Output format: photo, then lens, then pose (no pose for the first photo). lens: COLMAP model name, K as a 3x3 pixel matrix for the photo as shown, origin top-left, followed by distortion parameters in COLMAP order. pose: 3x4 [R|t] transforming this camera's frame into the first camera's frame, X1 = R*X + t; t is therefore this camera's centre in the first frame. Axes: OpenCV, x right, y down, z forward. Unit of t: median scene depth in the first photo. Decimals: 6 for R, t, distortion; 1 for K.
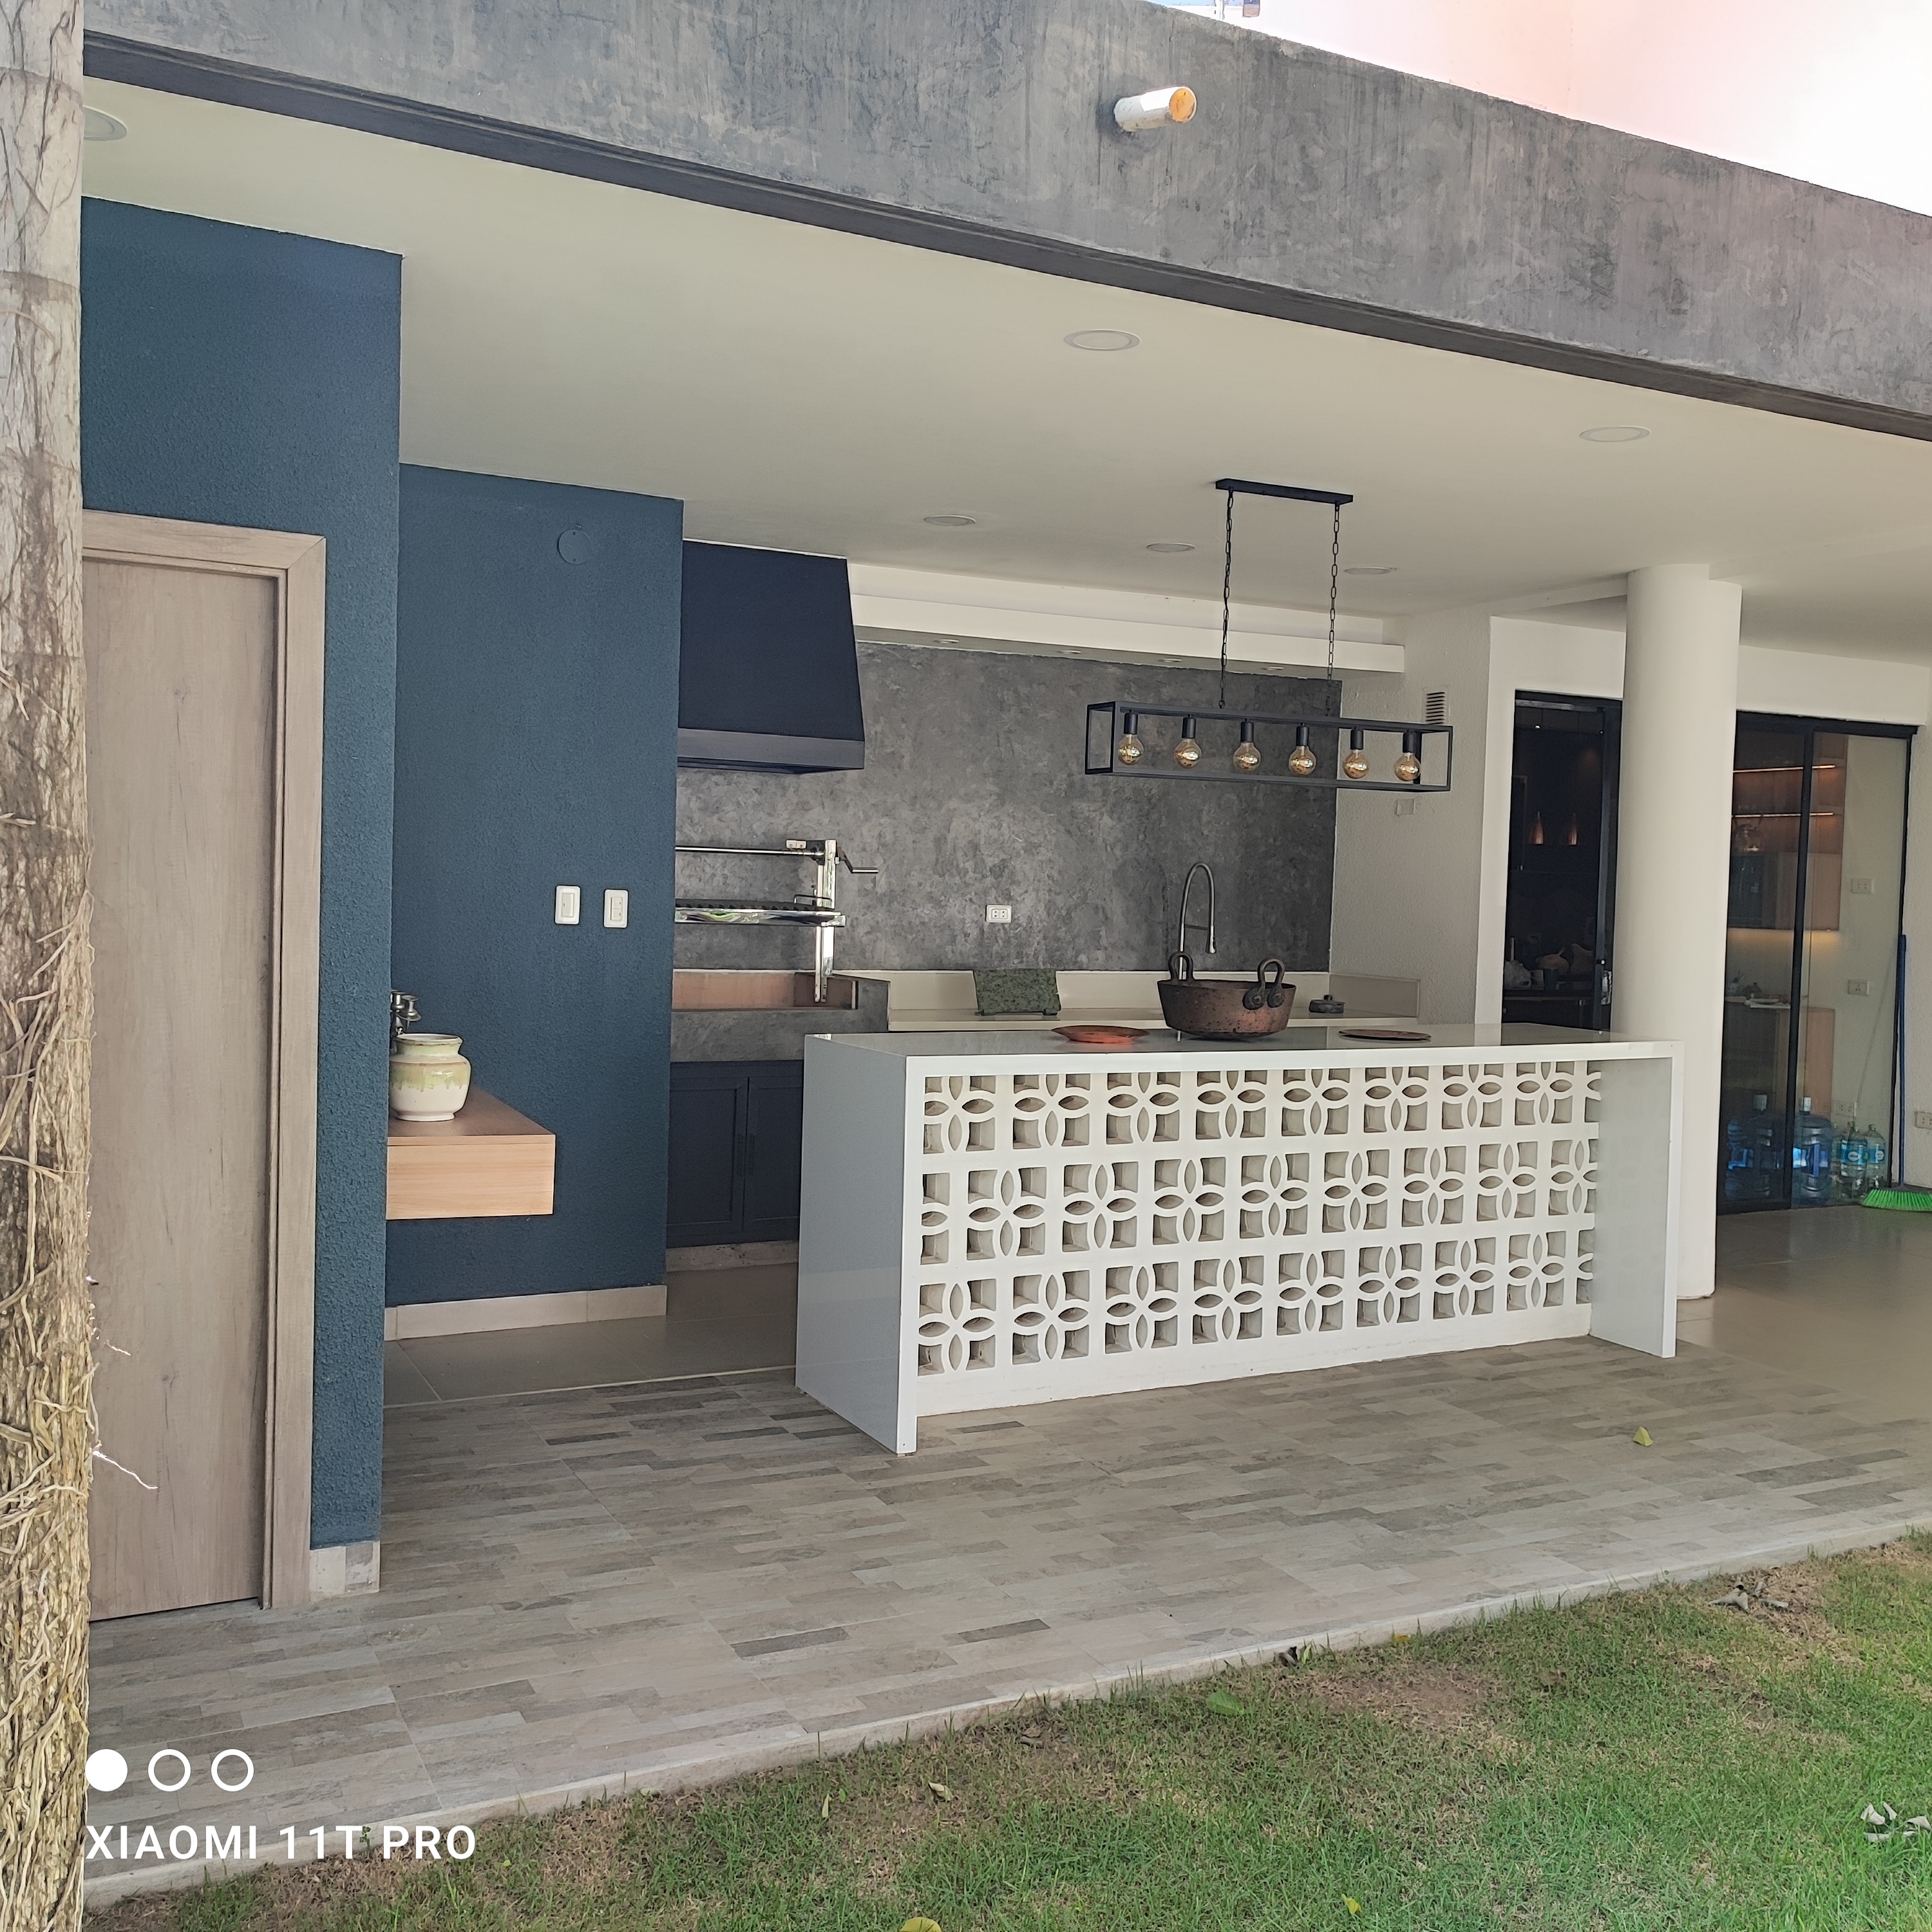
lens RADIAL K [[1861.5, 0, 962.7], [0, 1861.5, 961.2], [0, 0, 1]] dist [0.024233, 0.008360]
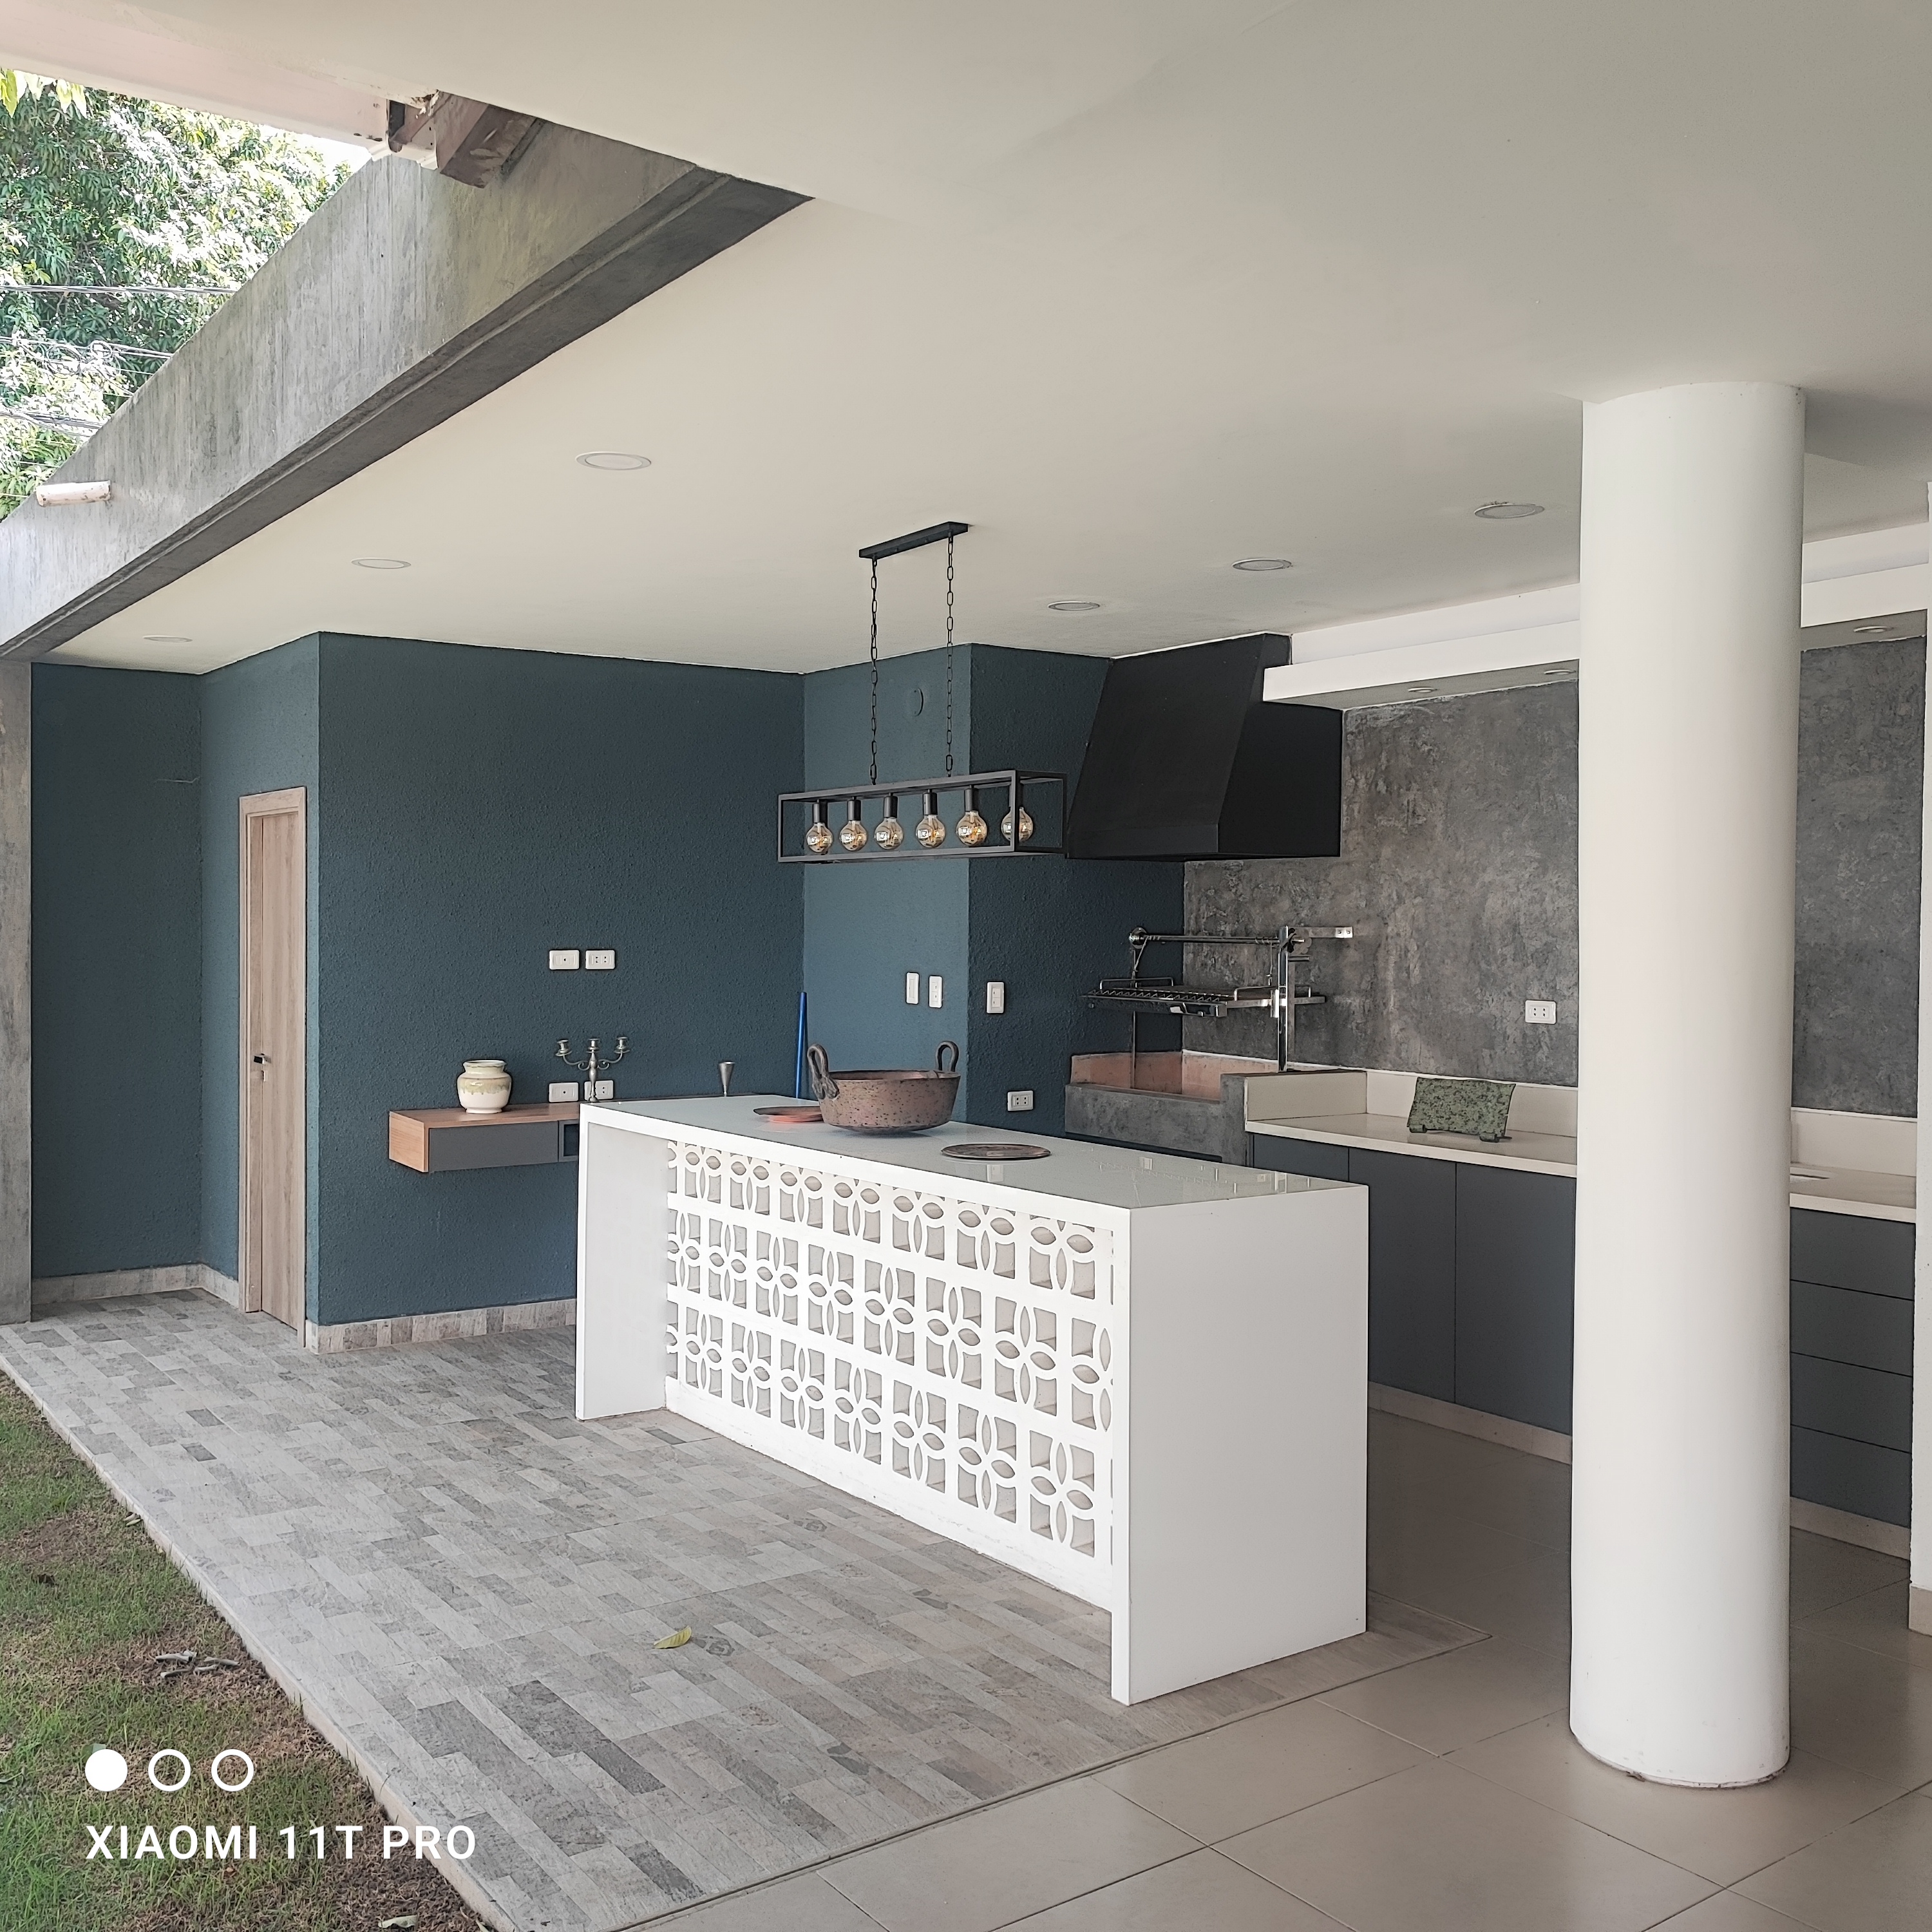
lens RADIAL K [[1861.5, 0, 962.7], [0, 1861.5, 961.2], [0, 0, 1]] dist [0.024233, 0.008360]
pose [[0.155900, -0.008596, -0.987735, 1.154718], [-0.047833, 0.998723, -0.016241, -0.033735], [0.986614, 0.049778, 0.155290, 0.958279]]
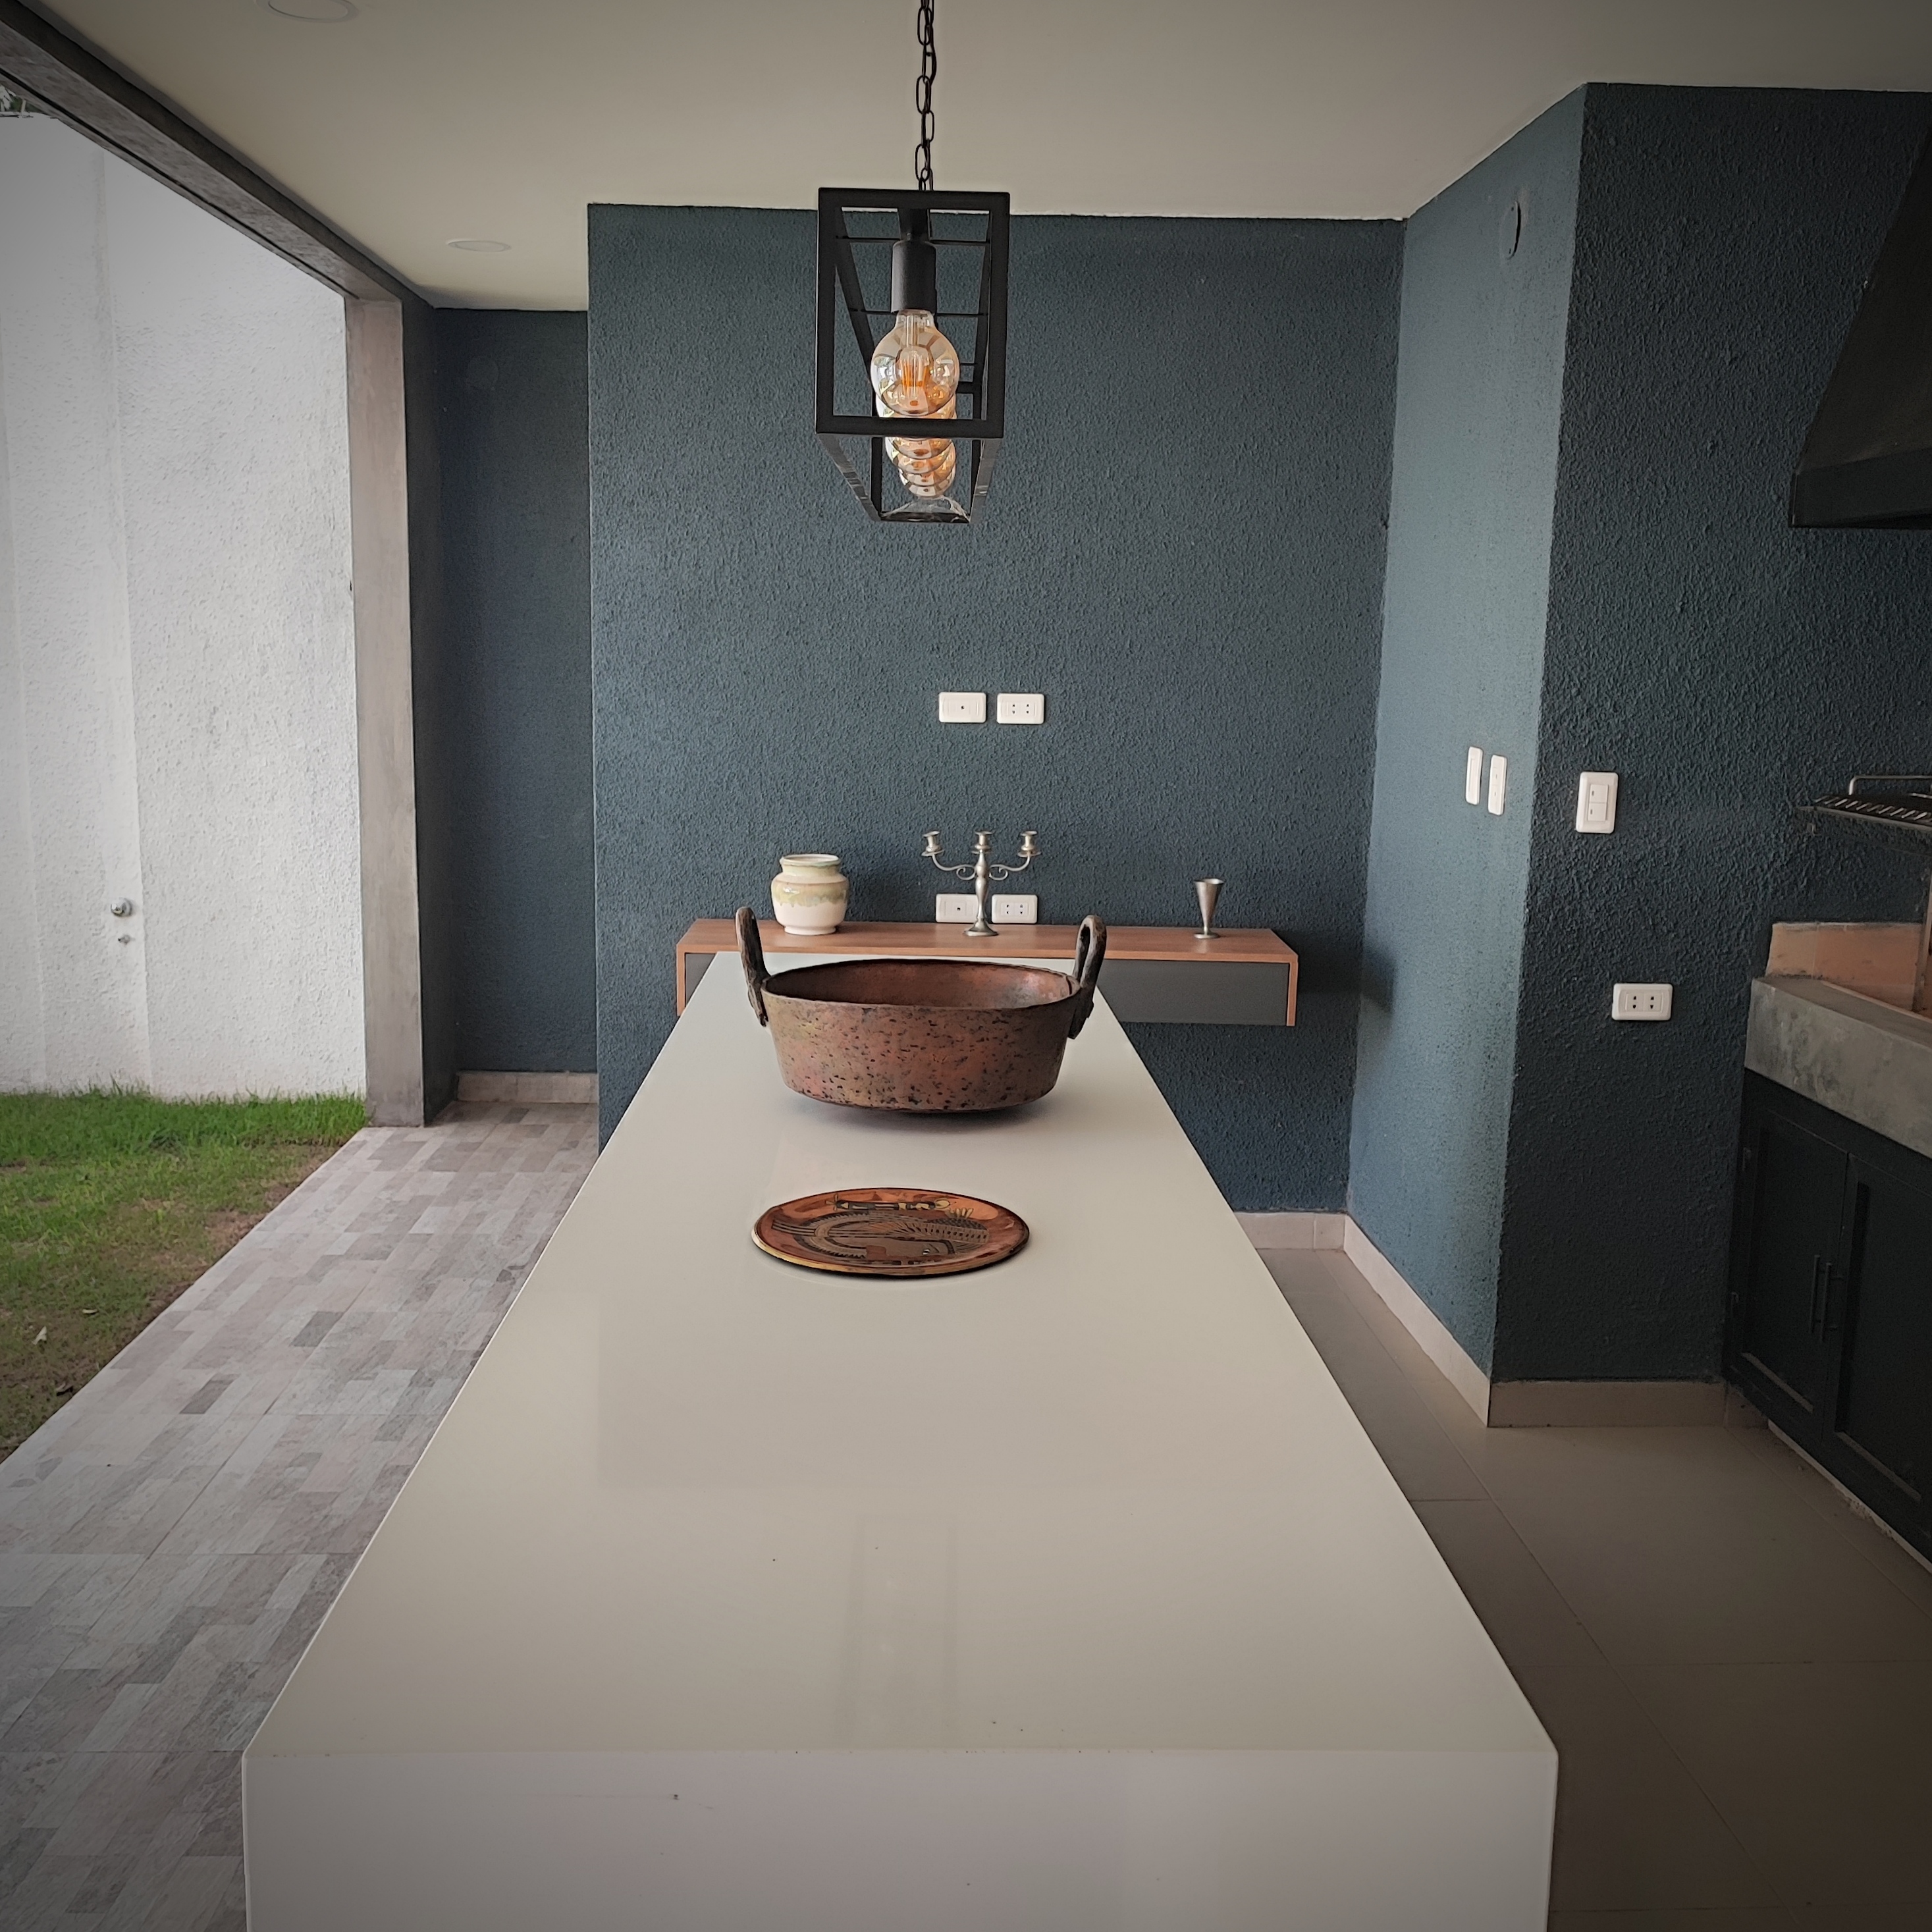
lens RADIAL K [[1914.1, 0, 967.8], [0, 1914.1, 964.4], [0, 0, 1]] dist [0.035828, -0.012339]
pose [[-0.409099, 0.110820, -0.905736, 0.580438], [-0.075295, 0.985113, 0.154541, -0.064755], [0.909378, 0.131420, -0.394664, 1.274413]]
